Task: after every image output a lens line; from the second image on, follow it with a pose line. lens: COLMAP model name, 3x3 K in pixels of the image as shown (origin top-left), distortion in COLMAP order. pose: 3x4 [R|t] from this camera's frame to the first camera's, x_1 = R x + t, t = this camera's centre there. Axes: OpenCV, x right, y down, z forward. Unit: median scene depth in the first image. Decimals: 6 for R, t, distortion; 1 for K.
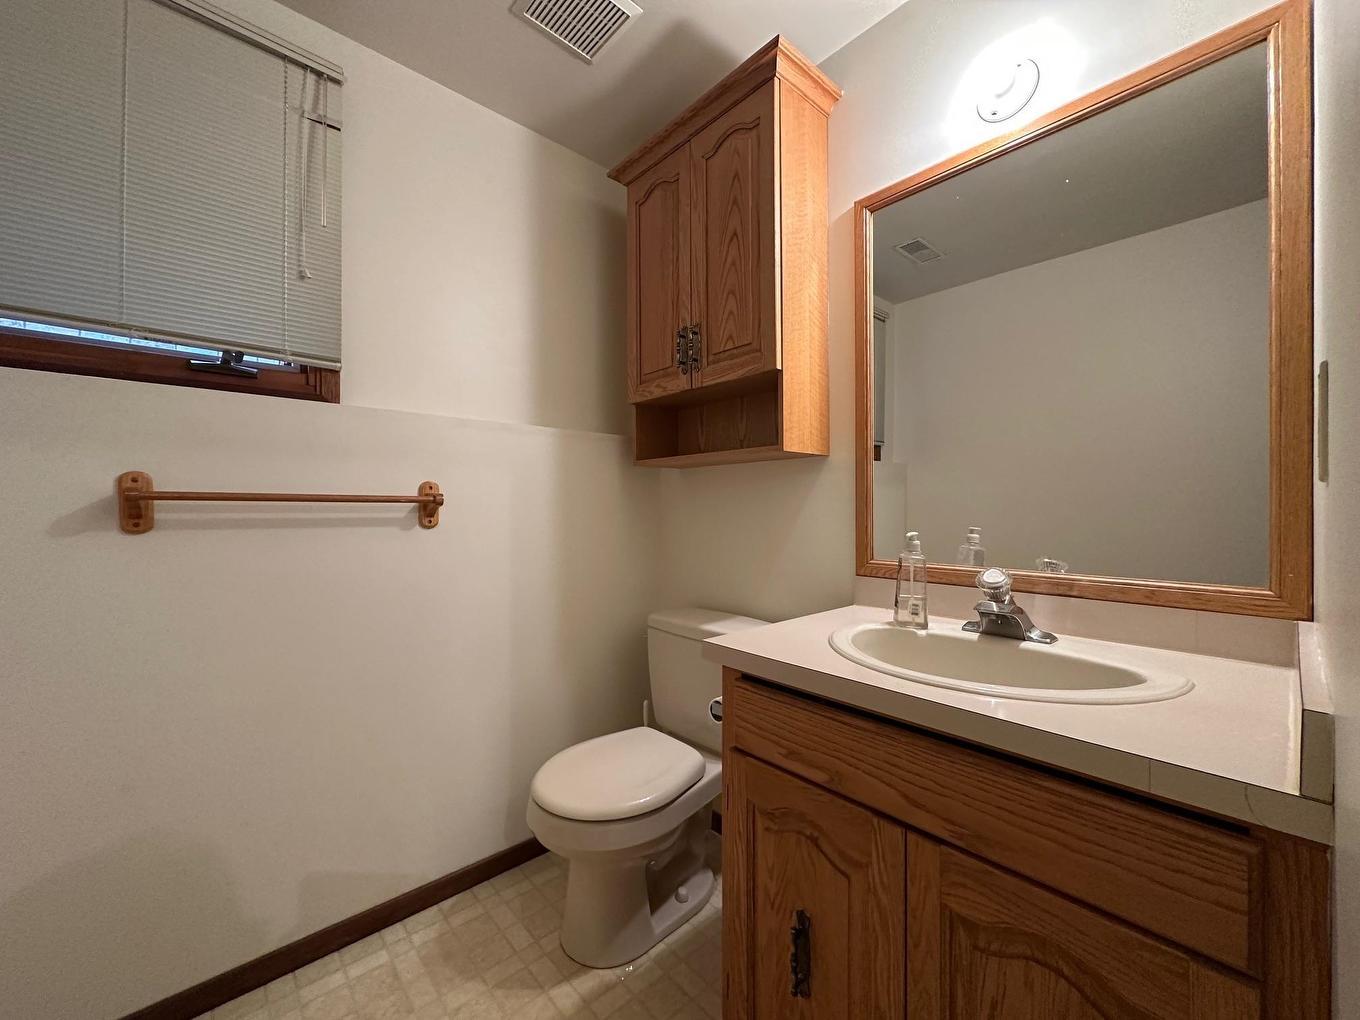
lens RADIAL K [[539.8, 0, 678.7], [0, 539.8, 508.3], [0, 0, 1]] dist [0.001141, -0.000001]
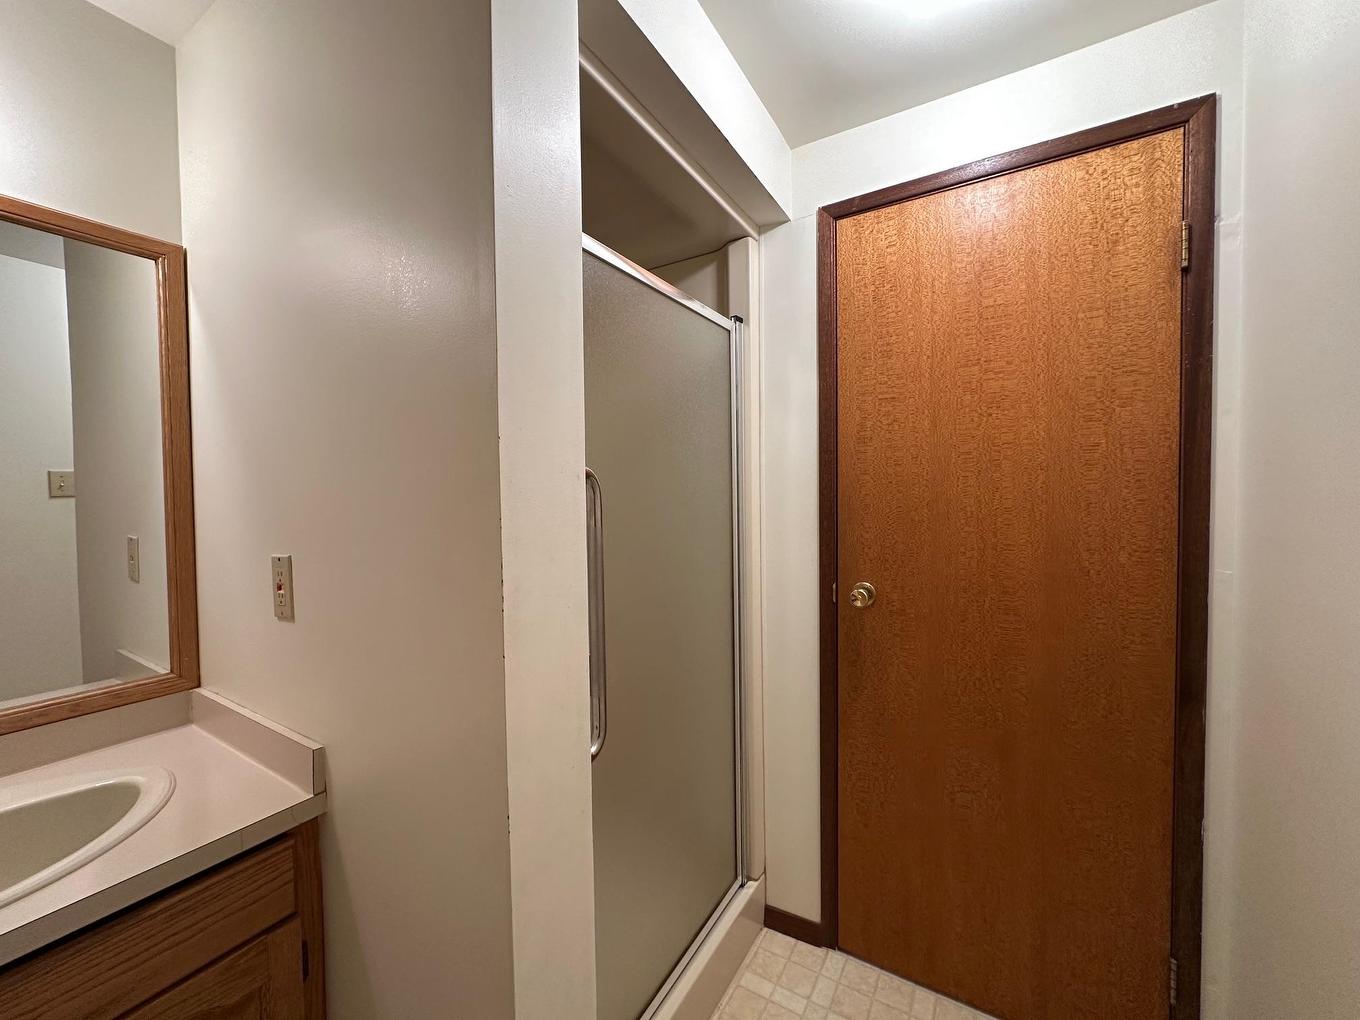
lens RADIAL K [[539.8, 0, 678.7], [0, 539.8, 508.3], [0, 0, 1]] dist [0.001141, -0.000001]
pose [[-0.285464, -0.024536, 0.958075, -0.837201], [0.010056, 0.999541, 0.028594, -0.430685], [-0.958337, 0.017797, -0.285086, 0.238850]]
